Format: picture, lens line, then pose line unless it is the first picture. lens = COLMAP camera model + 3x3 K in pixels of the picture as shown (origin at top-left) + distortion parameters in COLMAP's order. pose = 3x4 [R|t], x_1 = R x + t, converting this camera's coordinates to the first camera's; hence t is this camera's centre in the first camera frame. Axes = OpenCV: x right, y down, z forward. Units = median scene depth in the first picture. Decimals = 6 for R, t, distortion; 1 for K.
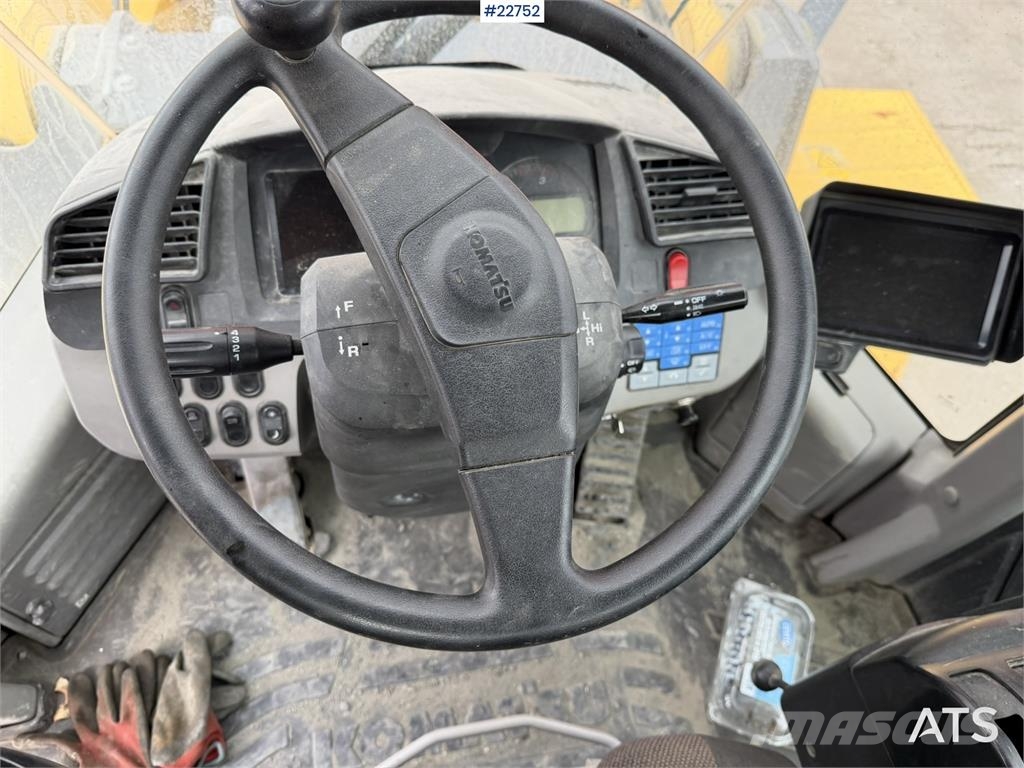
lens RADIAL K [[713.1, 0, 517.1], [0, 713.1, 385.2], [0, 0, 1]] dist [0.130713, -0.224951]
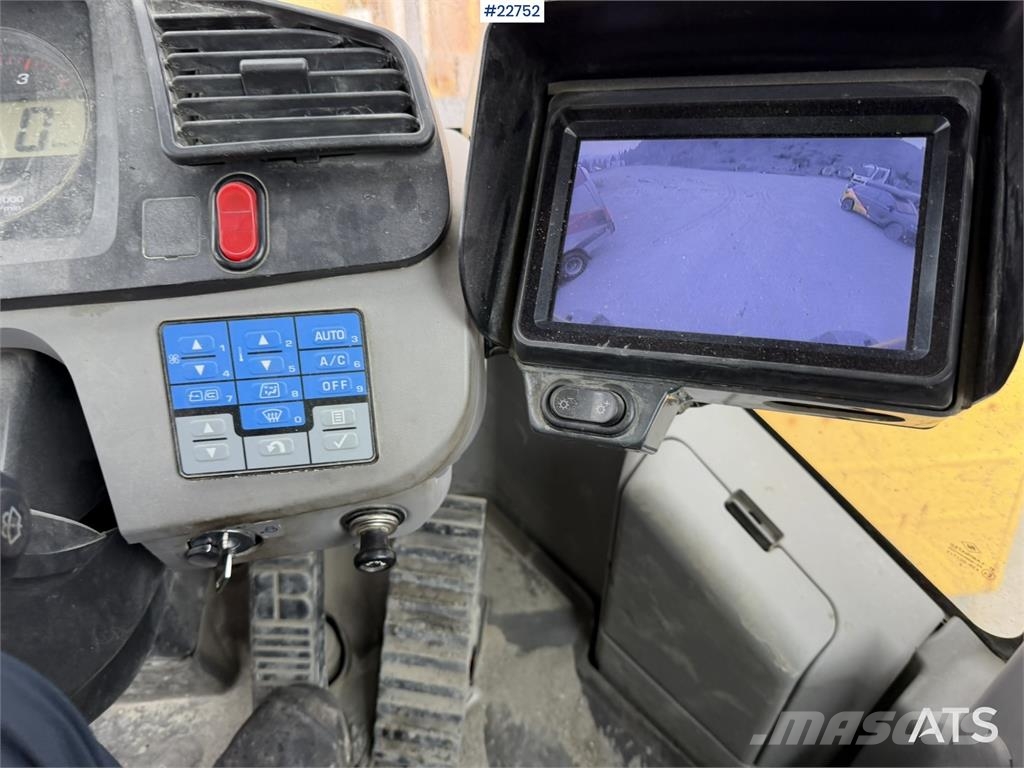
lens RADIAL K [[663.6, 0, 512.0], [0, 663.6, 384.0], [0, 0, 1]] dist [-0.003315, -0.001317]
pose [[0.986825, -0.031183, -0.158761, 0.333597], [-0.023479, 0.943264, -0.331213, 0.067770], [0.160082, 0.330576, 0.930104, 0.444936]]
